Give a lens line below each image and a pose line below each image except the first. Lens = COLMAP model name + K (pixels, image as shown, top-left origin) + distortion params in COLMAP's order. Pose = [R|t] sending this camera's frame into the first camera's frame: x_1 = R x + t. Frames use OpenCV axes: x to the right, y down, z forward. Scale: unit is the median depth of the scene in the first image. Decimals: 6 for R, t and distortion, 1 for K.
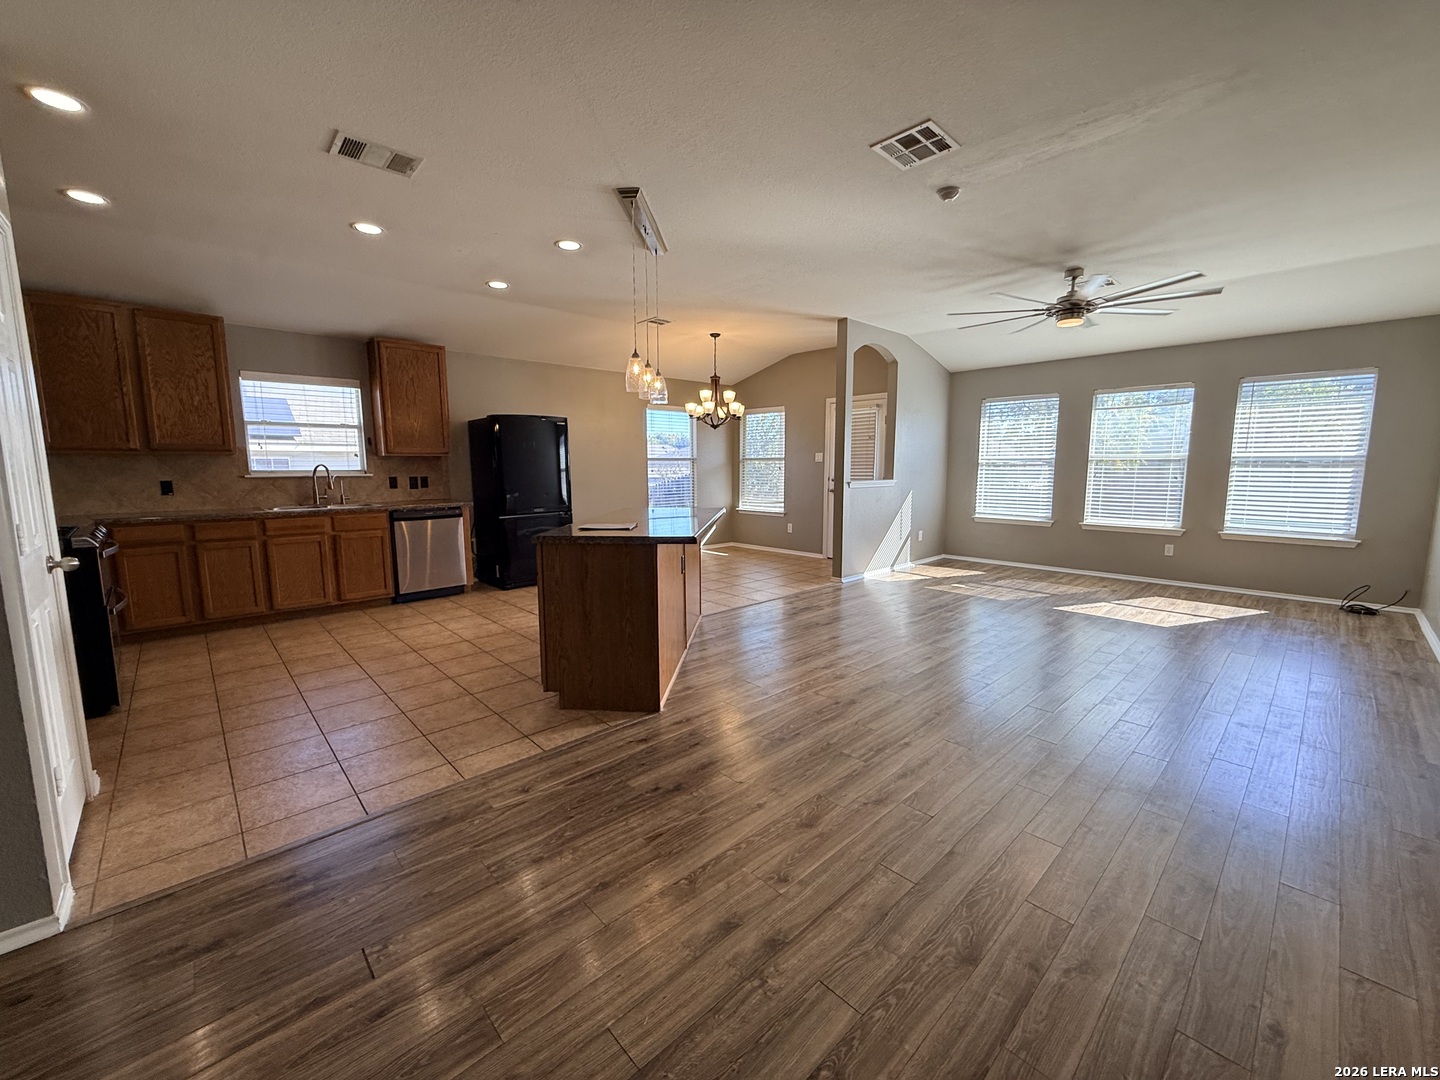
lens RADIAL K [[575.5, 0, 720.0], [0, 575.5, 540.0], [0, 0, 1]] dist [-0.000512, 0.000006]
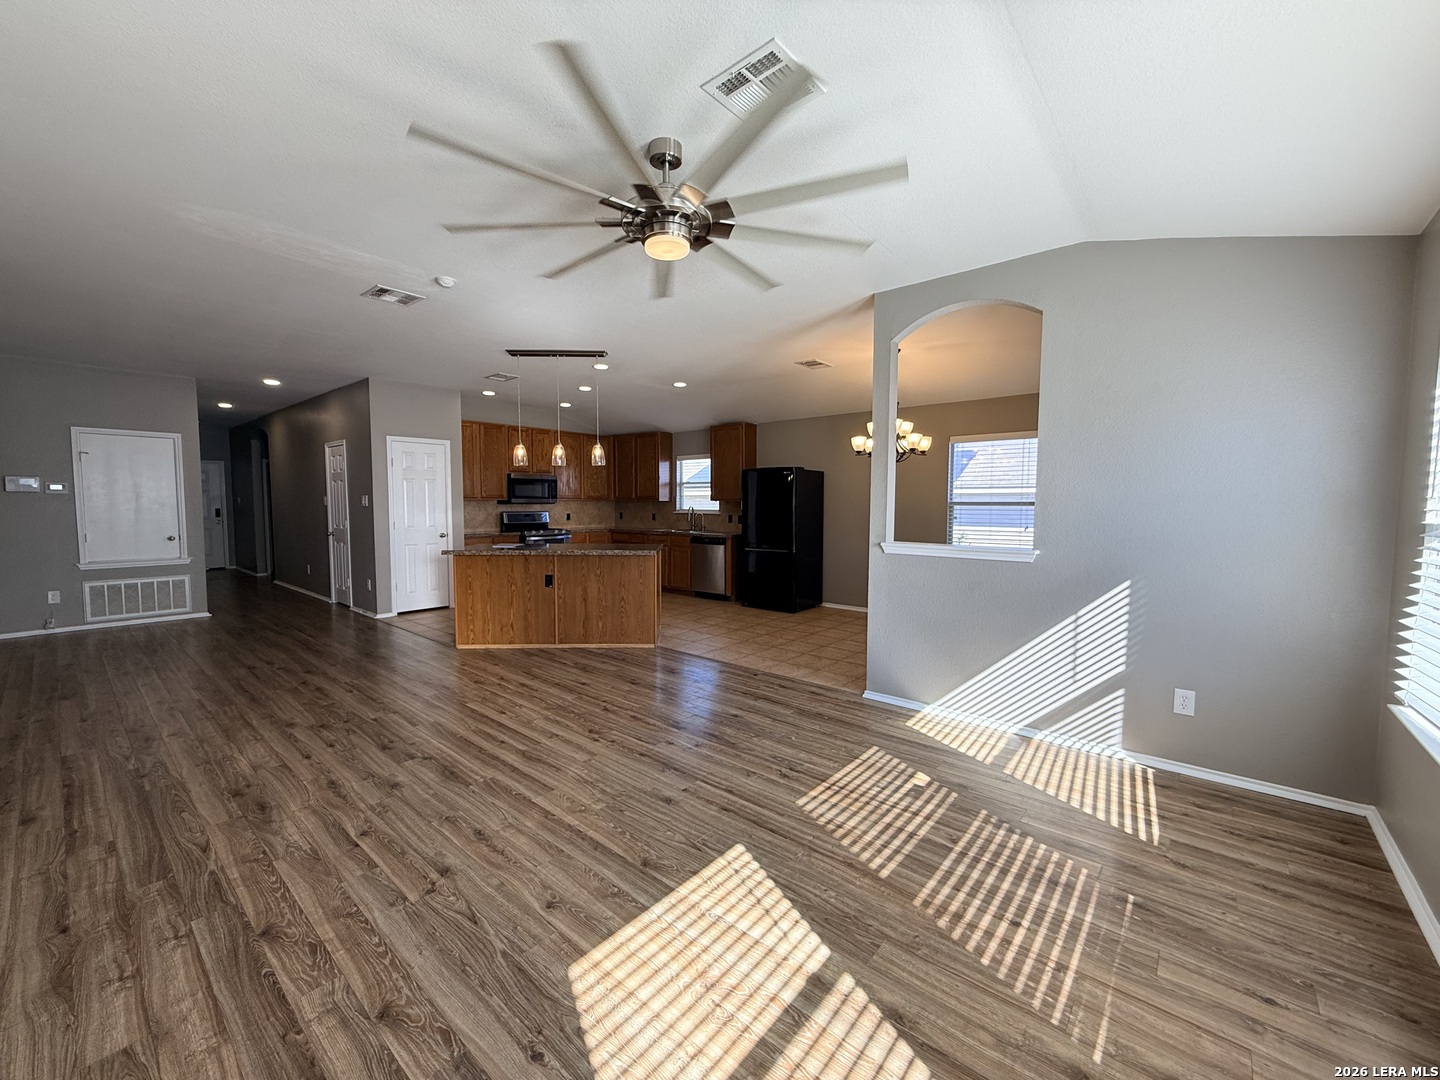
lens RADIAL K [[575.5, 0, 720.0], [0, 575.5, 540.0], [0, 0, 1]] dist [-0.000512, 0.000006]
pose [[0.109390, 0.070200, -0.991517, 1.059707], [-0.132922, 0.989577, 0.055398, -0.146835], [0.985071, 0.125735, 0.117581, 0.953145]]
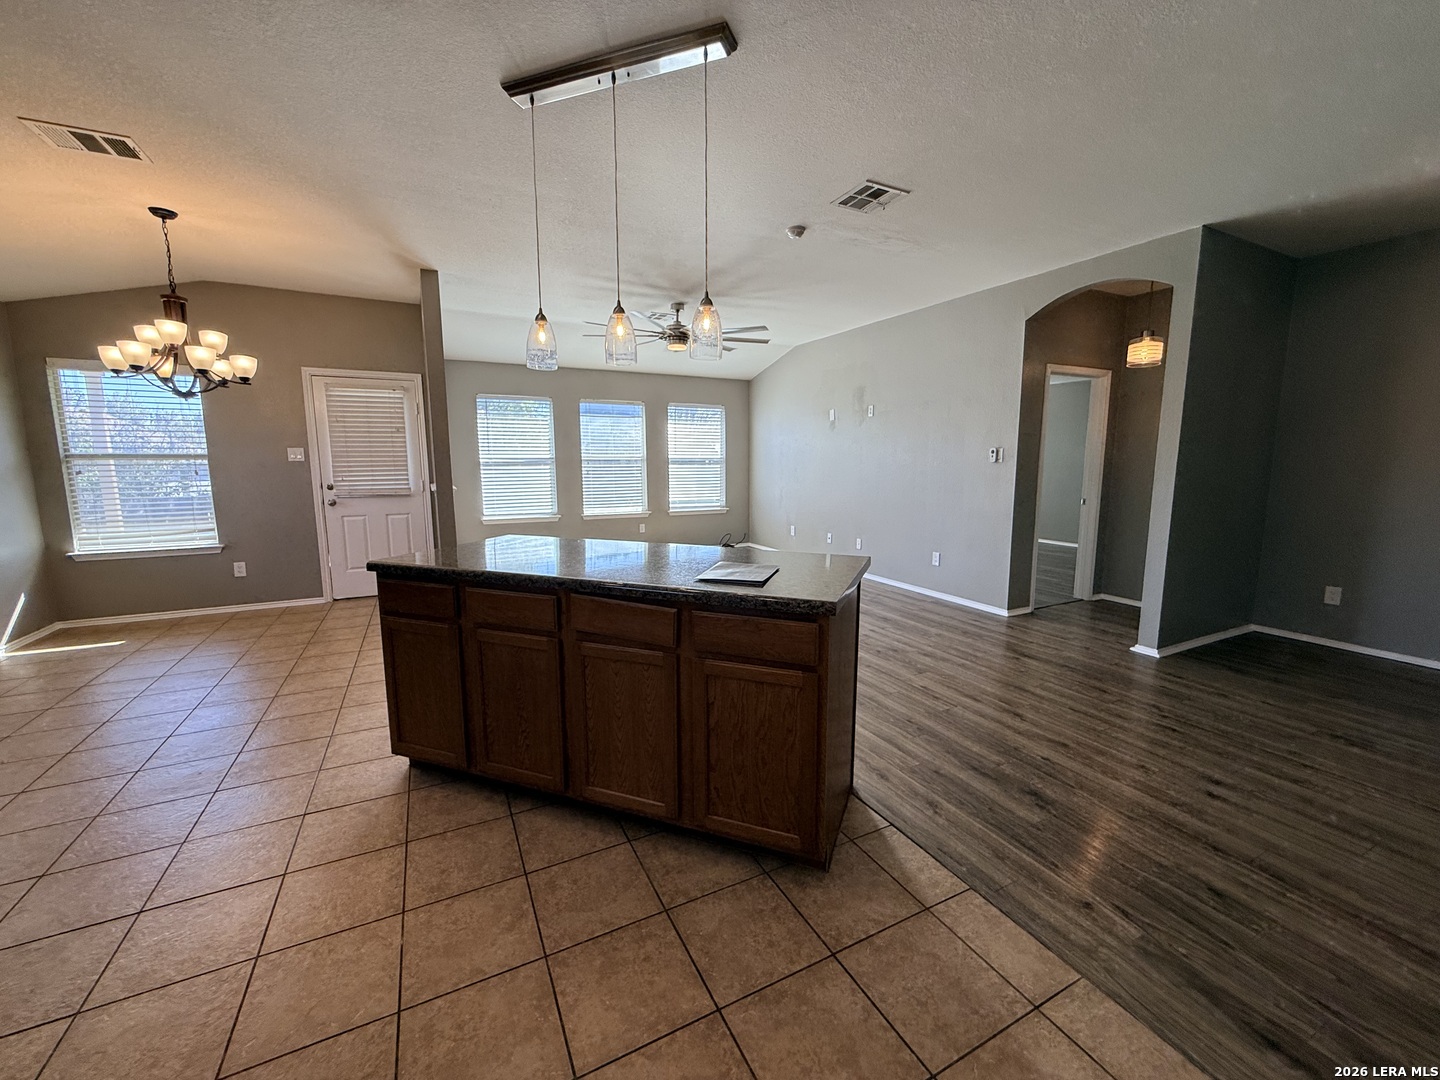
lens RADIAL K [[575.5, 0, 720.0], [0, 575.5, 540.0], [0, 0, 1]] dist [-0.000512, 0.000006]
pose [[0.281638, -0.132841, 0.950280, -0.531208], [0.125106, 0.987000, 0.100896, -0.084015], [-0.951330, 0.090470, 0.294596, 0.558644]]
